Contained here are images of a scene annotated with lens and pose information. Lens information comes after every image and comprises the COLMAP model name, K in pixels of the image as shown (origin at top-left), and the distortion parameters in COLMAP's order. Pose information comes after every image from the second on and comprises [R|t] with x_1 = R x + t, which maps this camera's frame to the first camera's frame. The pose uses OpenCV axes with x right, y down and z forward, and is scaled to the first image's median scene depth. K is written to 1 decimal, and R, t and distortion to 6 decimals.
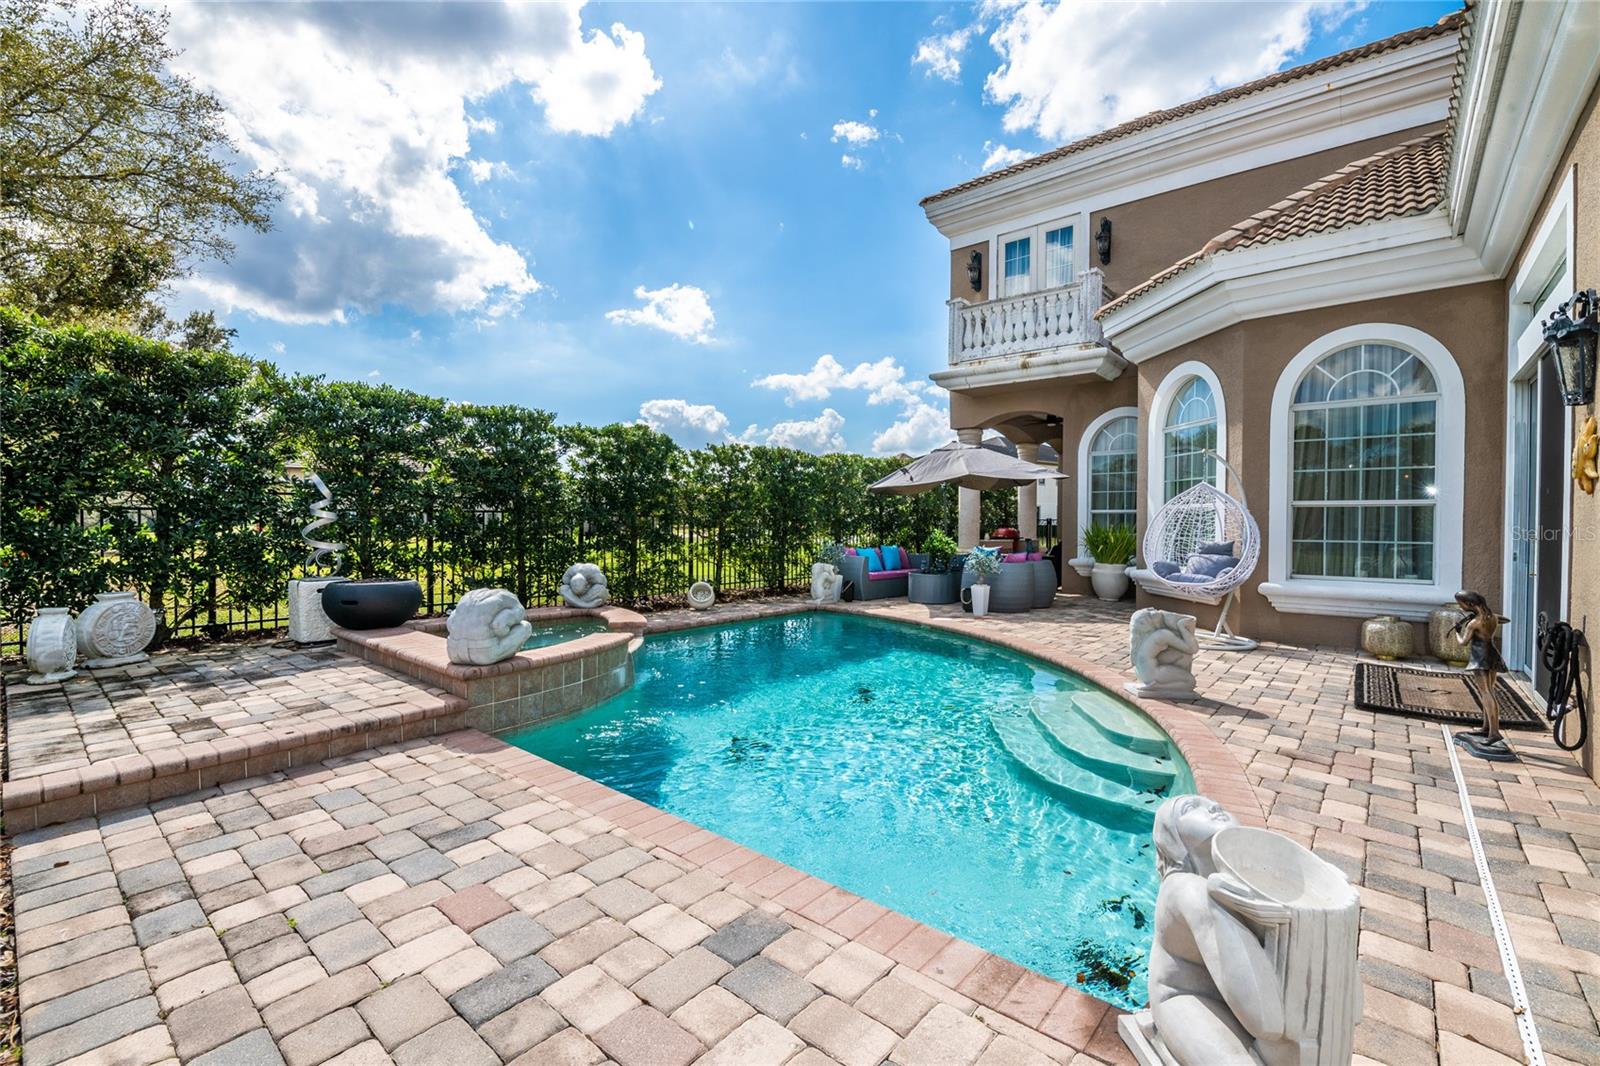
lens RADIAL K [[694.1, 0, 802.8], [0, 694.1, 527.9], [0, 0, 1]] dist [-0.004929, -0.003546]
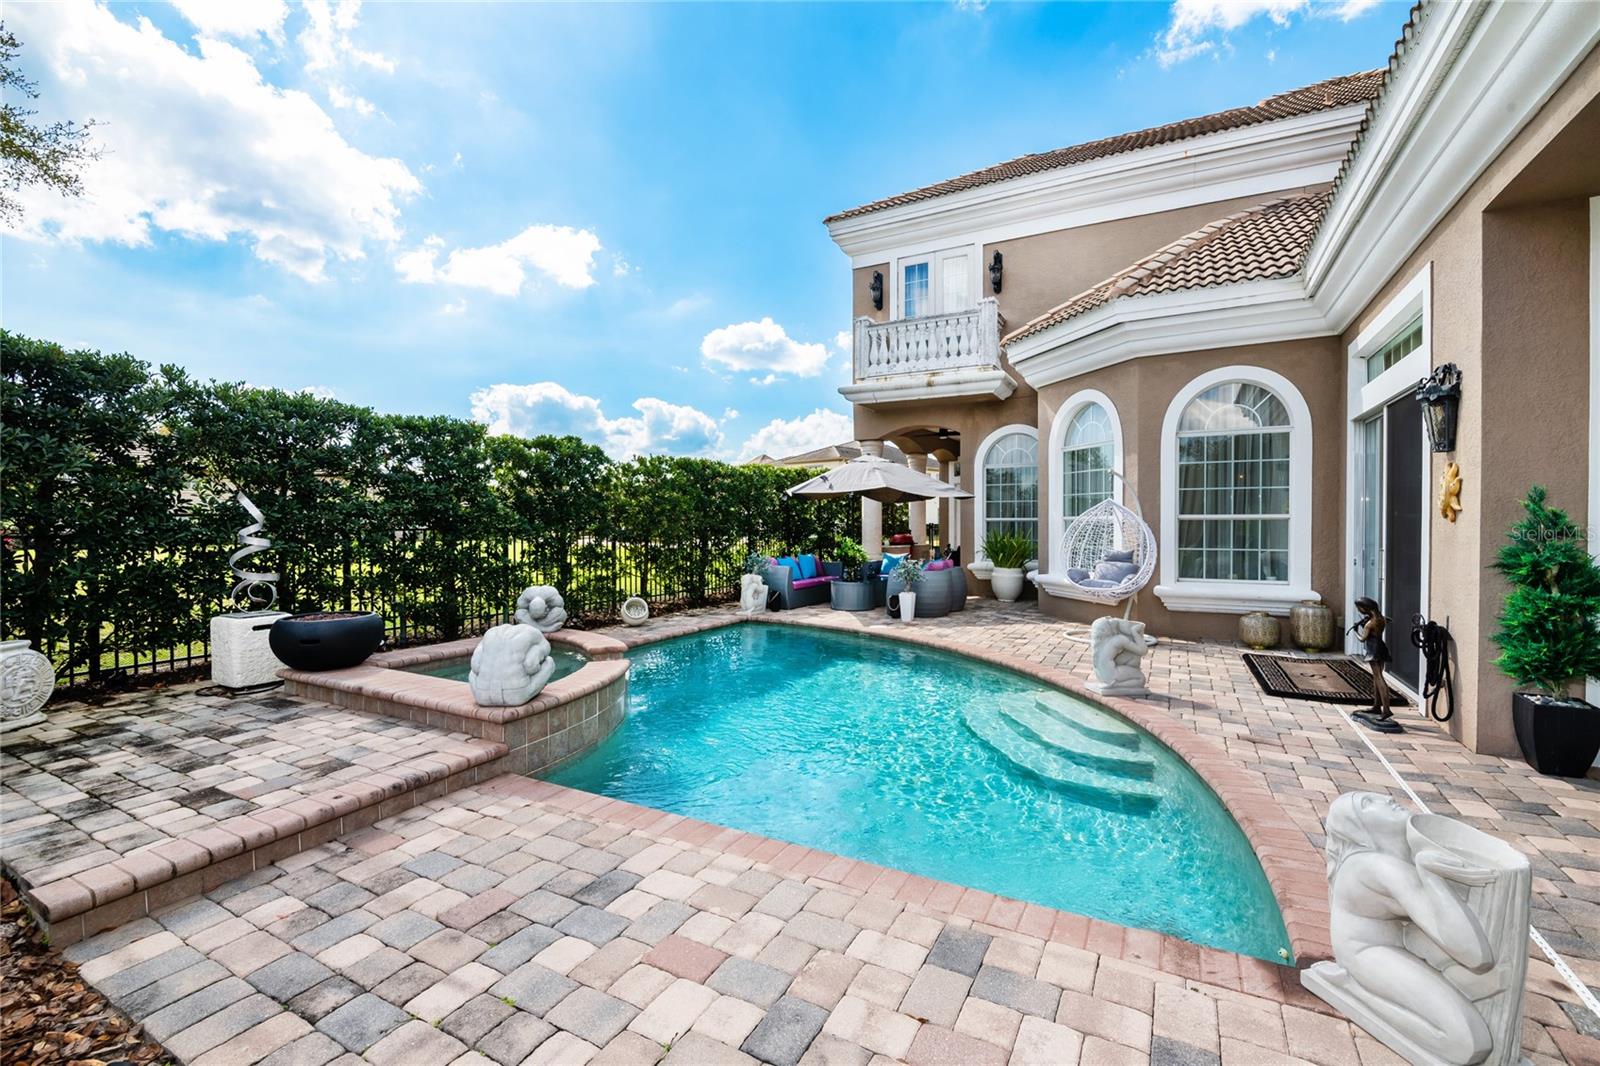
lens RADIAL K [[694.1, 0, 806.0], [0, 694.1, 528.4], [0, 0, 1]] dist [-0.004929, -0.003546]
pose [[0.978221, -0.009729, 0.207340, -0.174810], [0.009685, 0.999952, 0.001225, -0.028363], [-0.207342, 0.000809, 0.978268, -0.010286]]
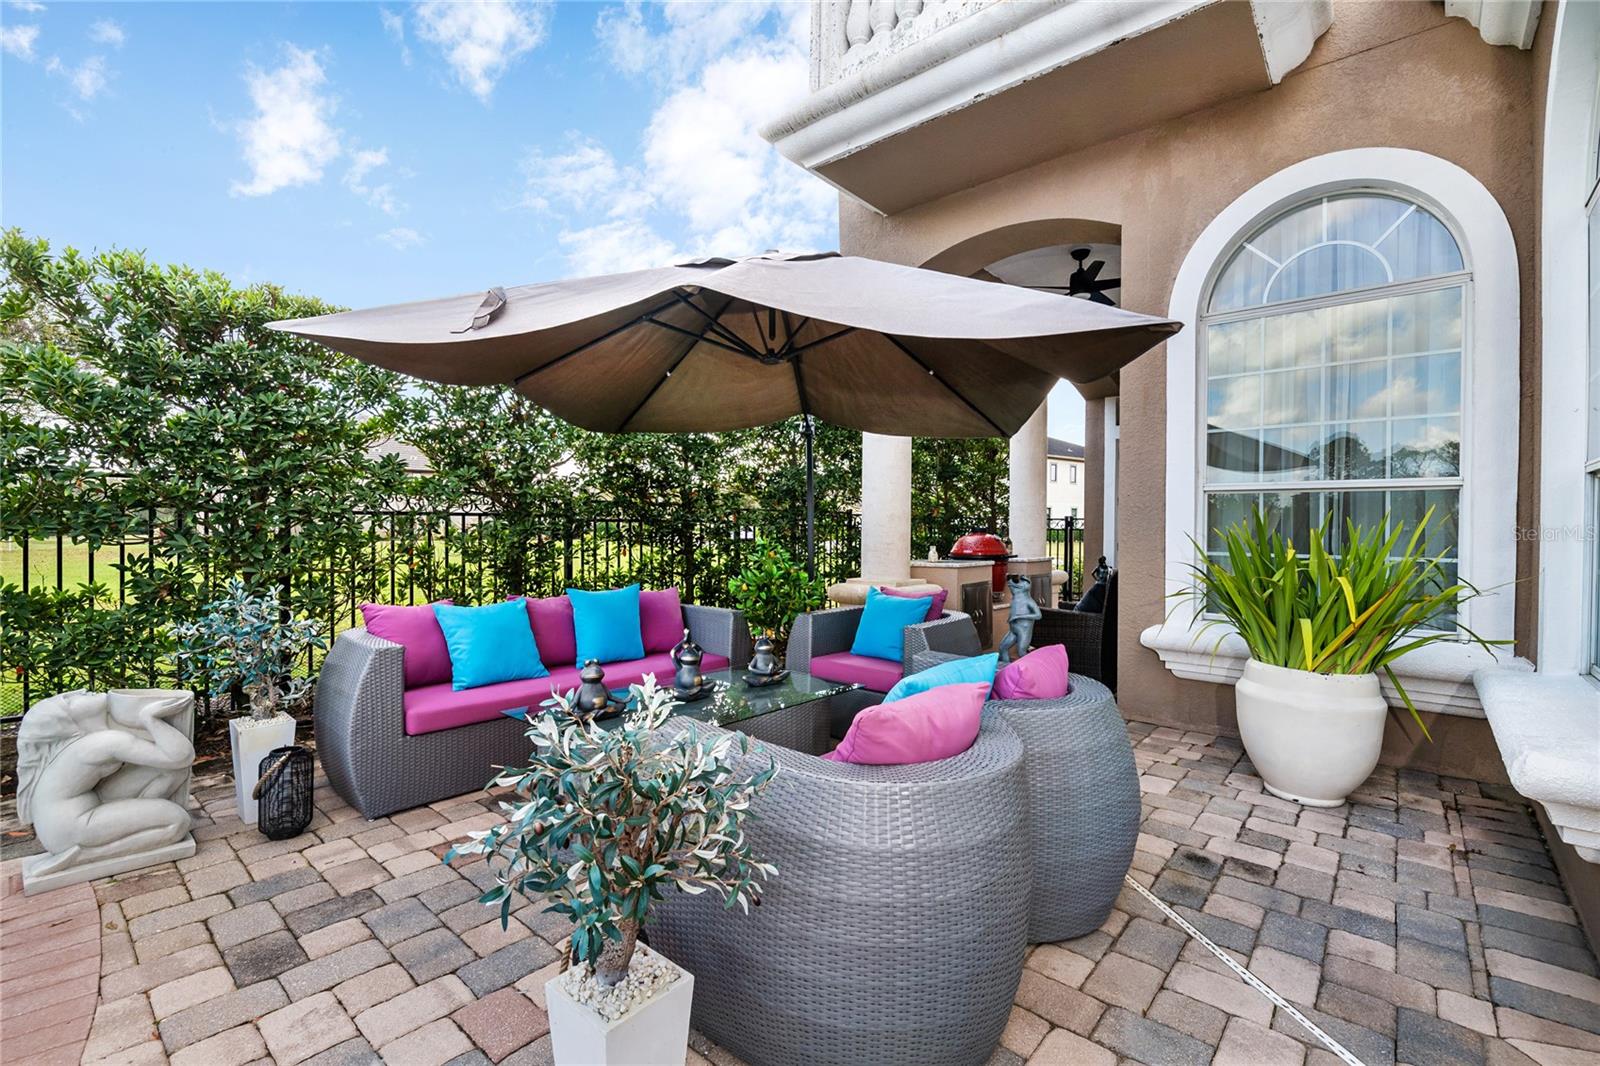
lens RADIAL K [[694.1, 0, 805.8], [0, 694.1, 531.8], [0, 0, 1]] dist [-0.004929, -0.003546]
pose [[0.999935, 0.003888, -0.010730, 0.457290], [-0.003920, 0.999988, -0.002980, 0.001318], [0.010719, 0.003022, 0.999938, 1.347723]]
